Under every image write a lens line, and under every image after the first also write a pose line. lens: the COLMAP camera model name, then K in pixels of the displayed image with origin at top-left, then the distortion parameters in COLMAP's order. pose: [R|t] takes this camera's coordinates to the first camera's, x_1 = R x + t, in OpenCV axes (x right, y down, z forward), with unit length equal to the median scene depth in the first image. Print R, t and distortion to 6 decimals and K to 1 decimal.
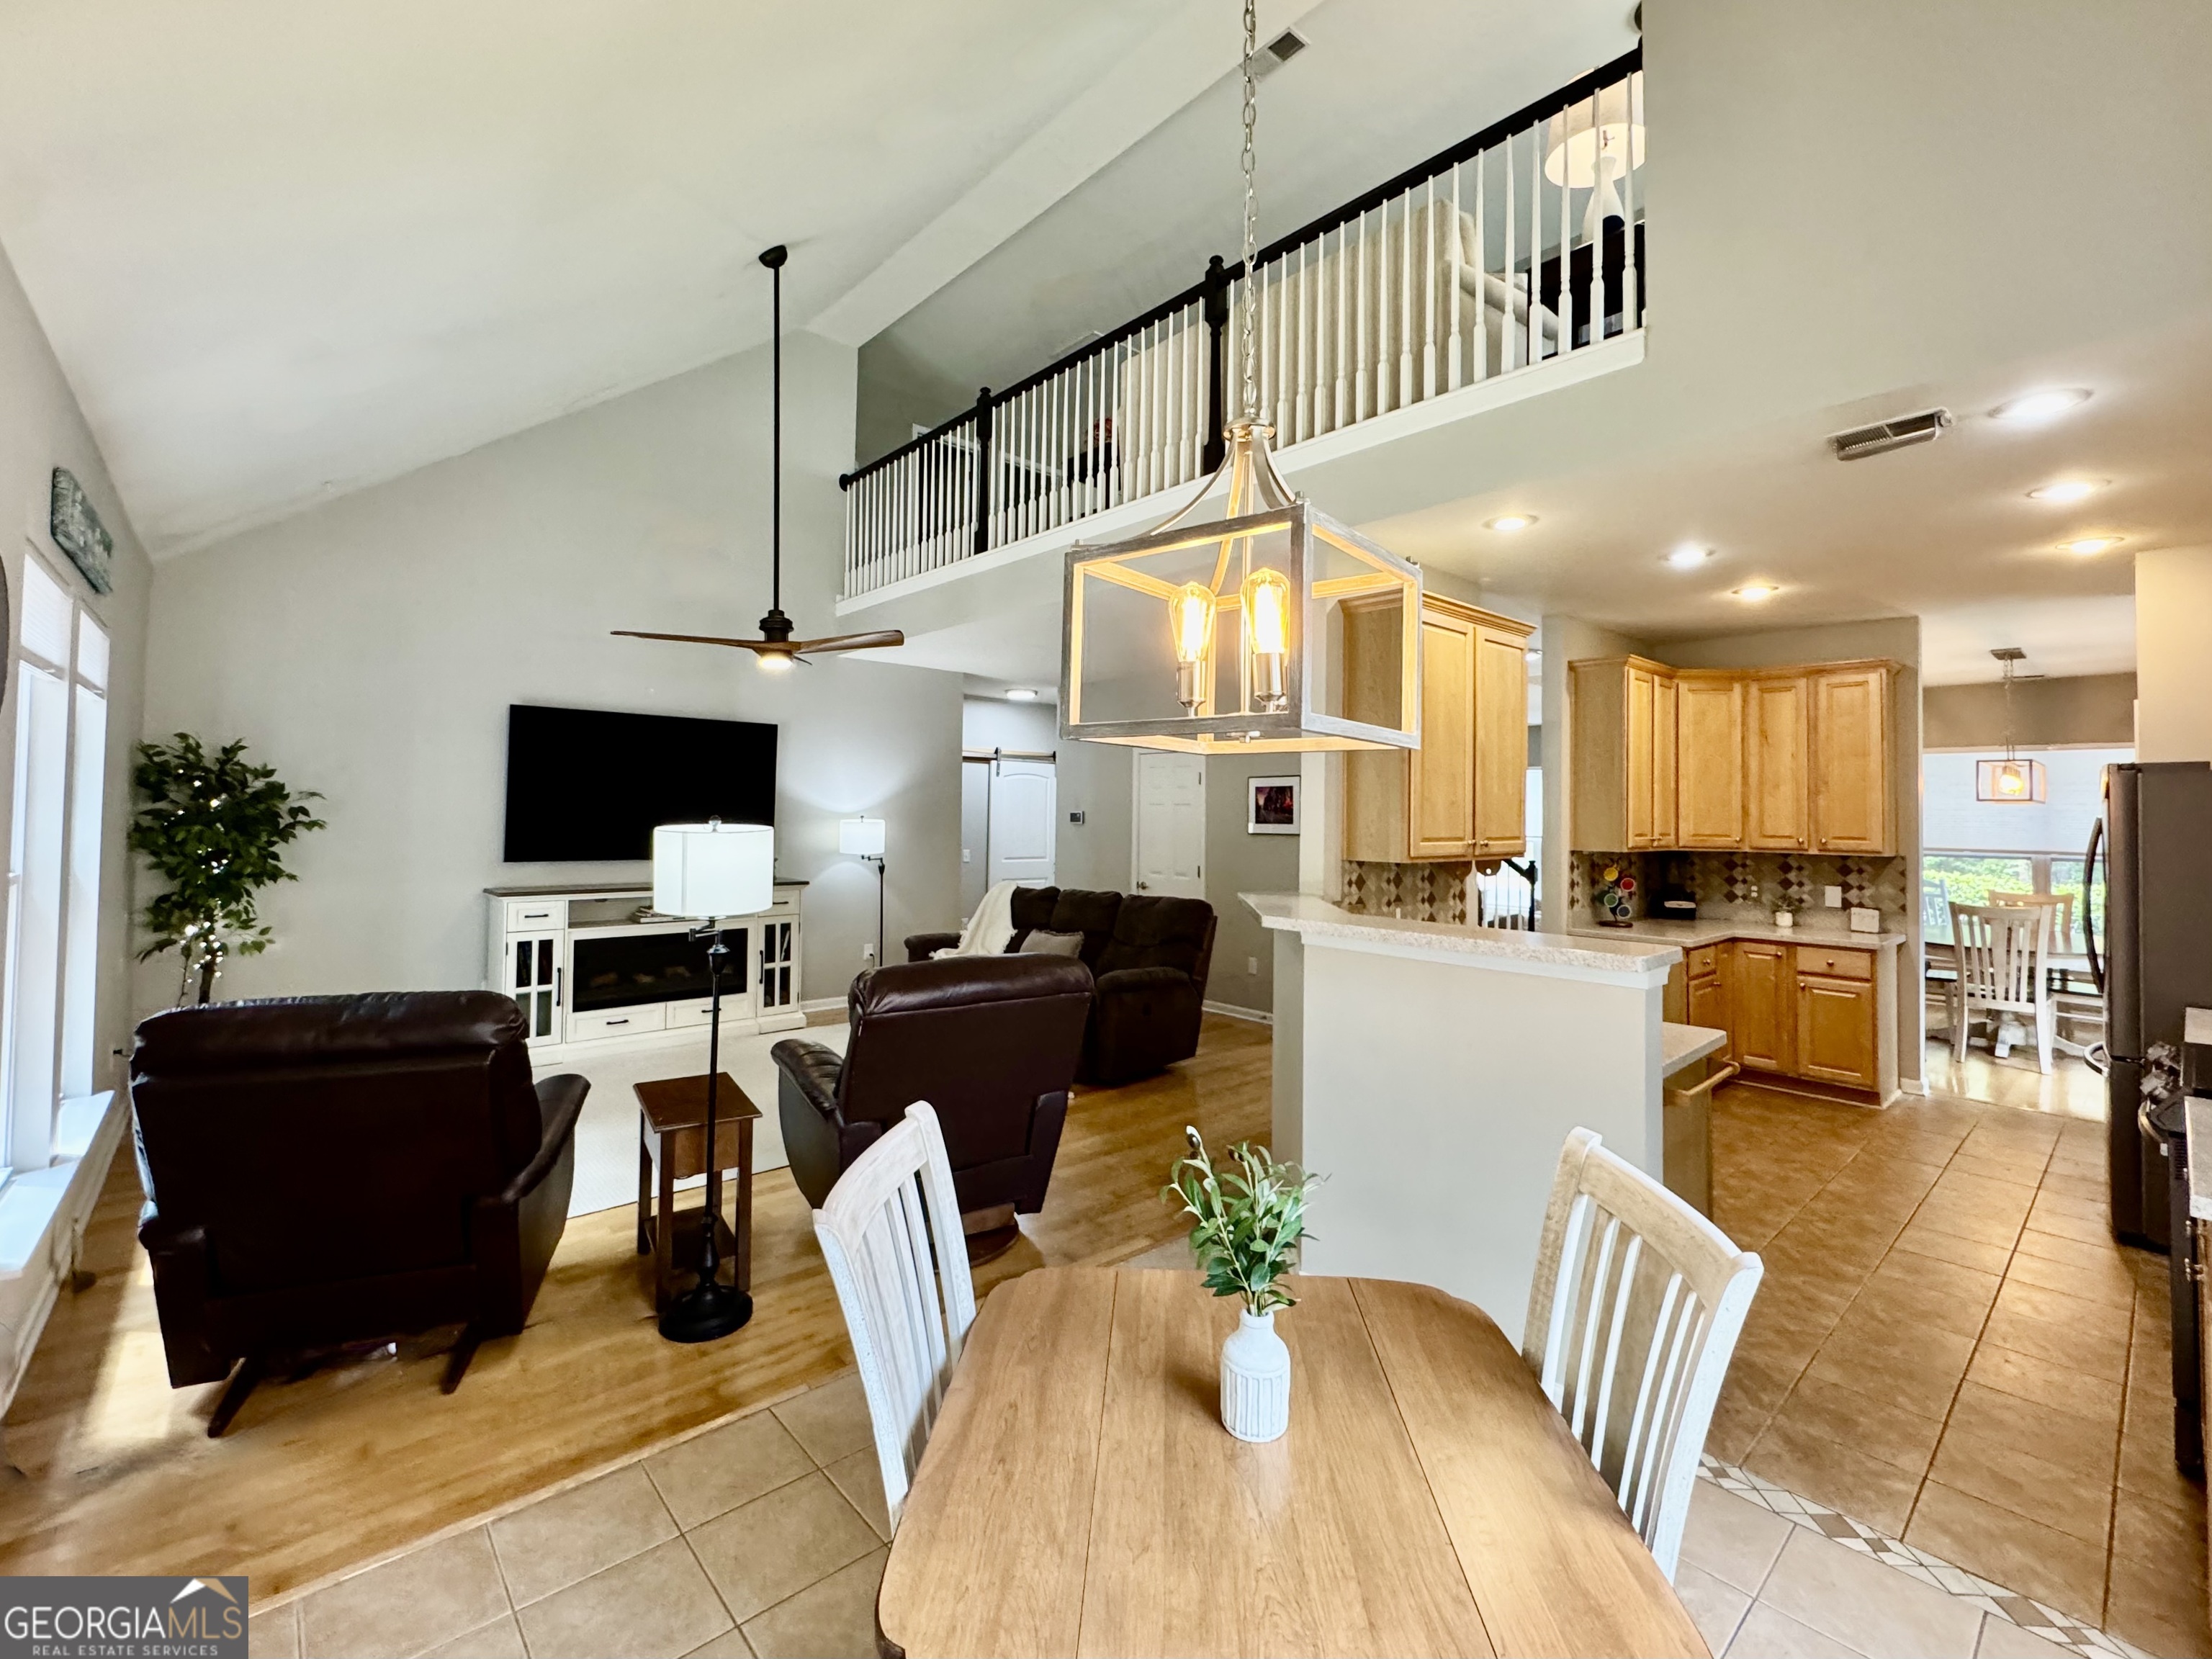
lens RADIAL K [[947.6, 0, 1112.2], [0, 947.6, 781.7], [0, 0, 1]] dist [-0.003916, -0.000821]
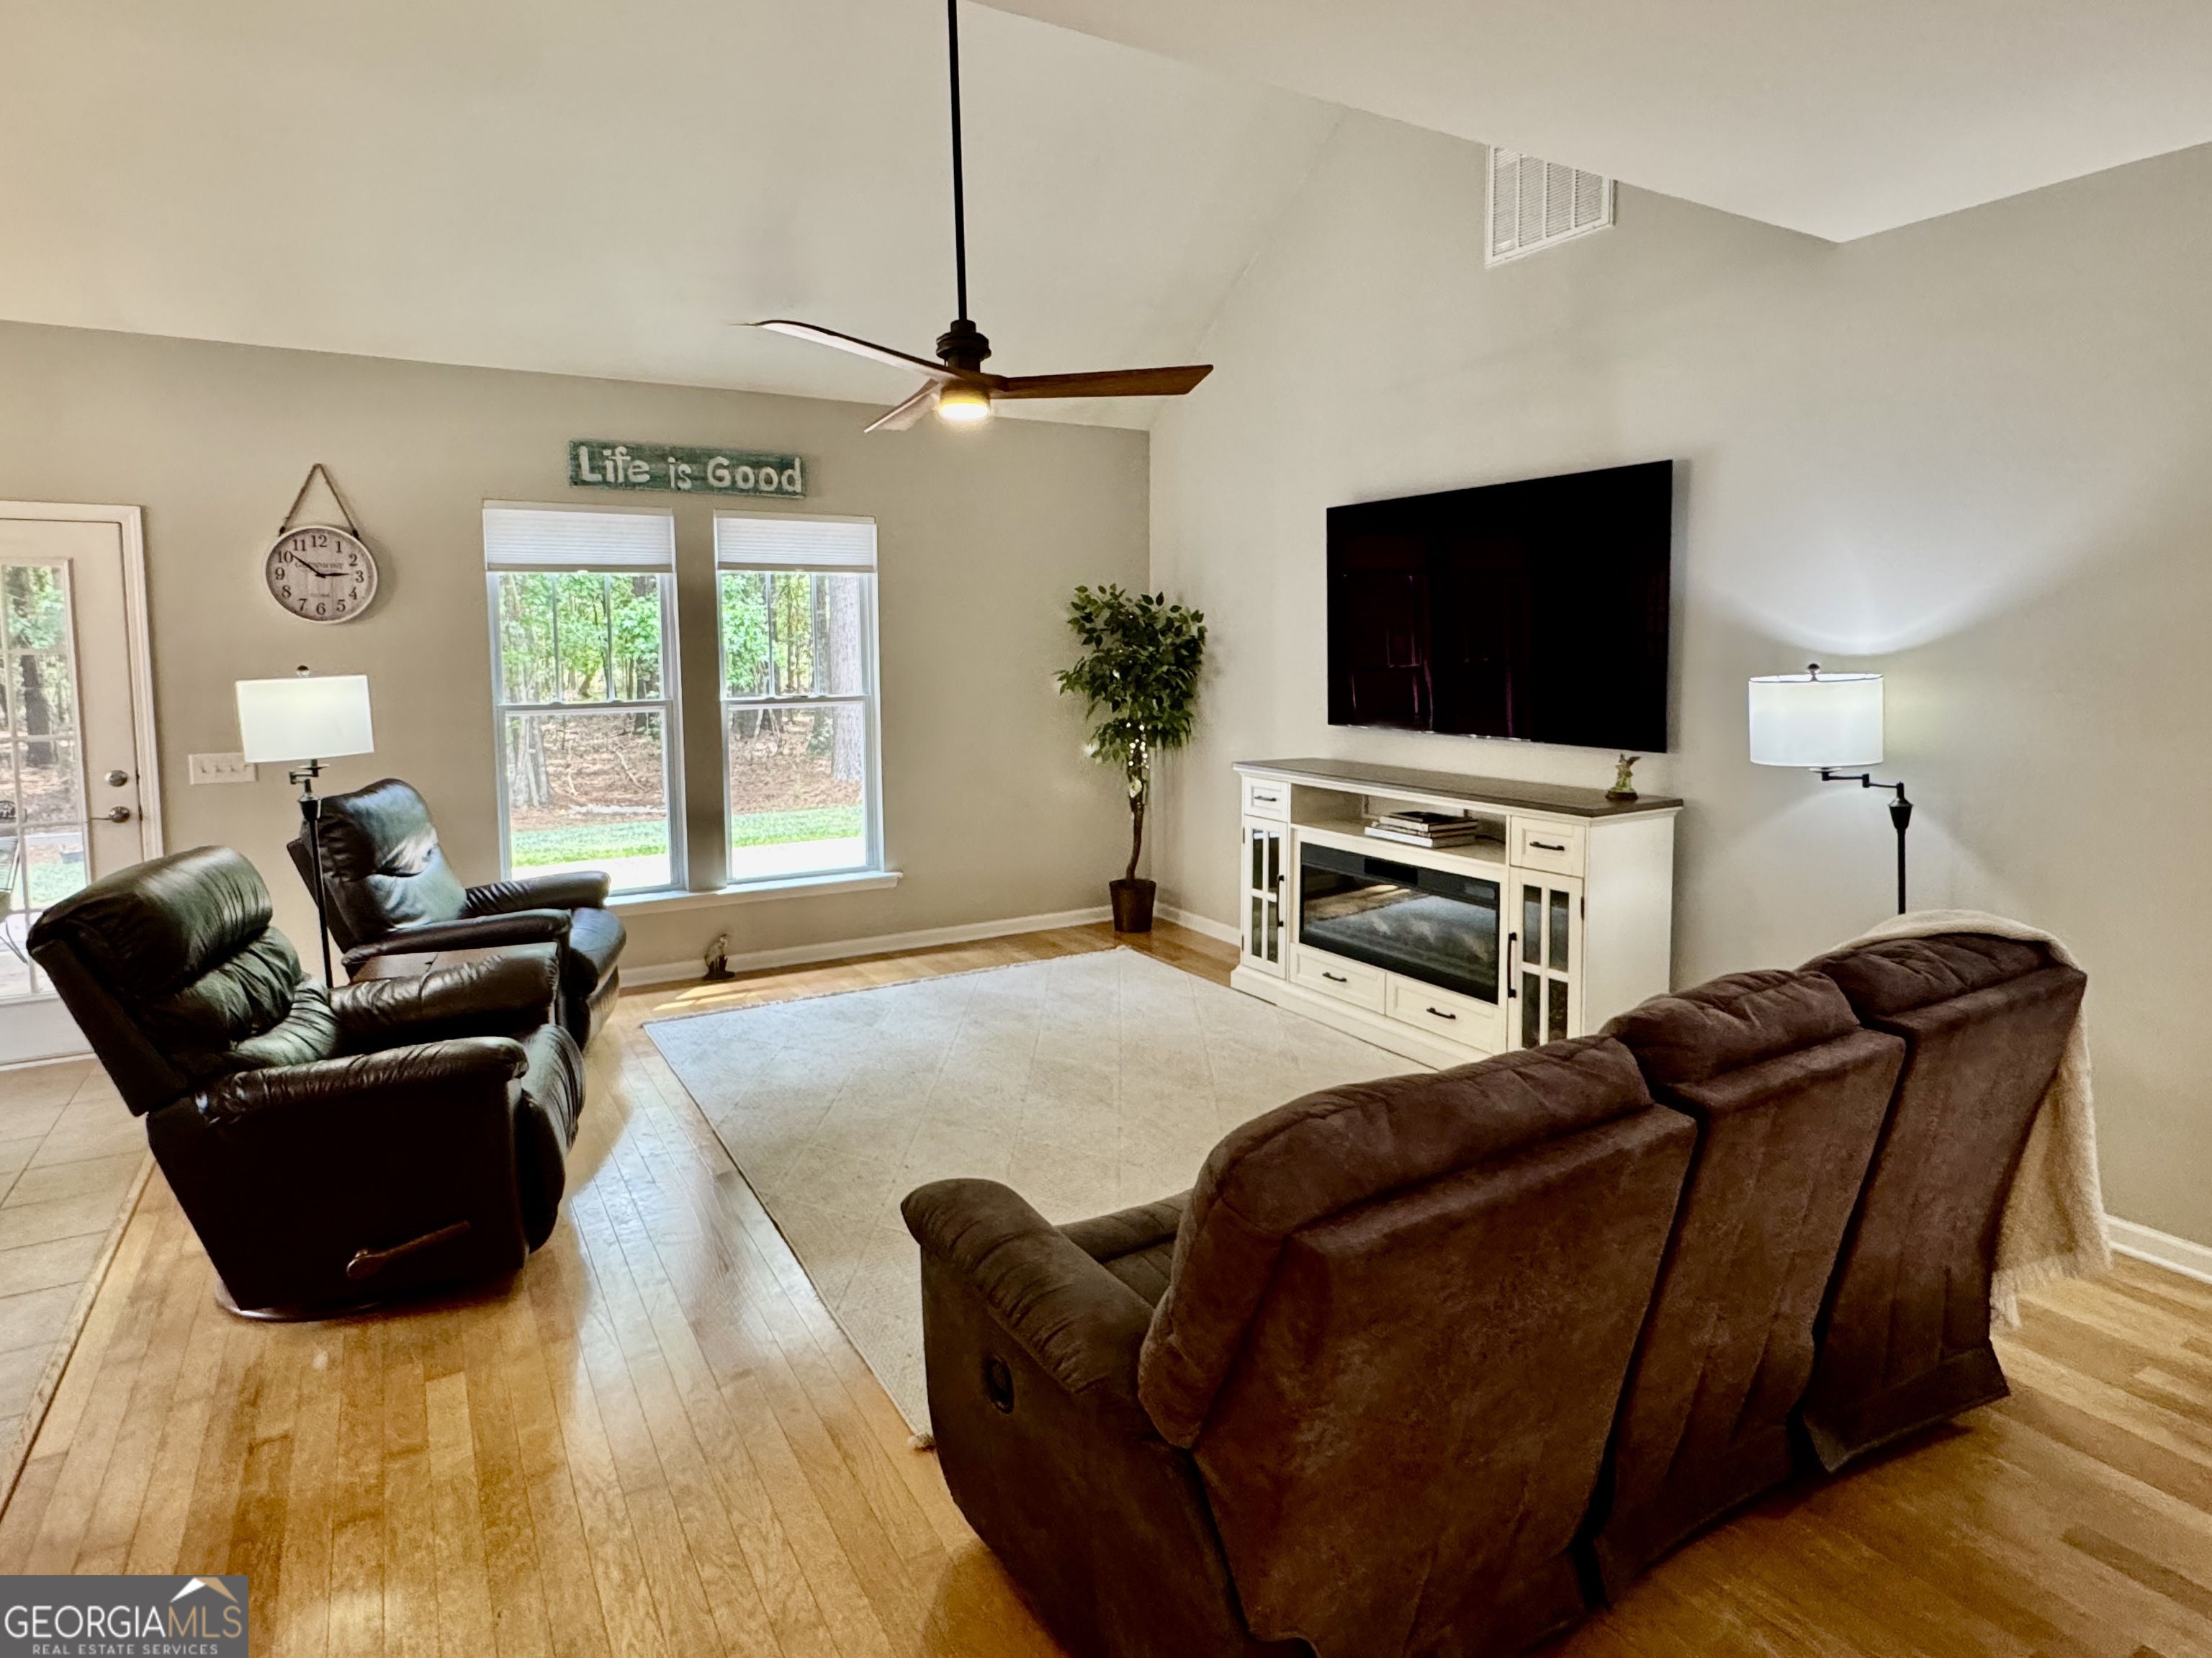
lens RADIAL K [[1230.5, 0, 1089.7], [0, 1230.5, 748.1], [0, 0, 1]] dist [-0.004864, 0.000162]
pose [[-0.205584, 0.071130, -0.976051, 0.340272], [0.036128, 0.997227, 0.065063, 0.034624], [0.977972, -0.021887, -0.207584, 1.032894]]
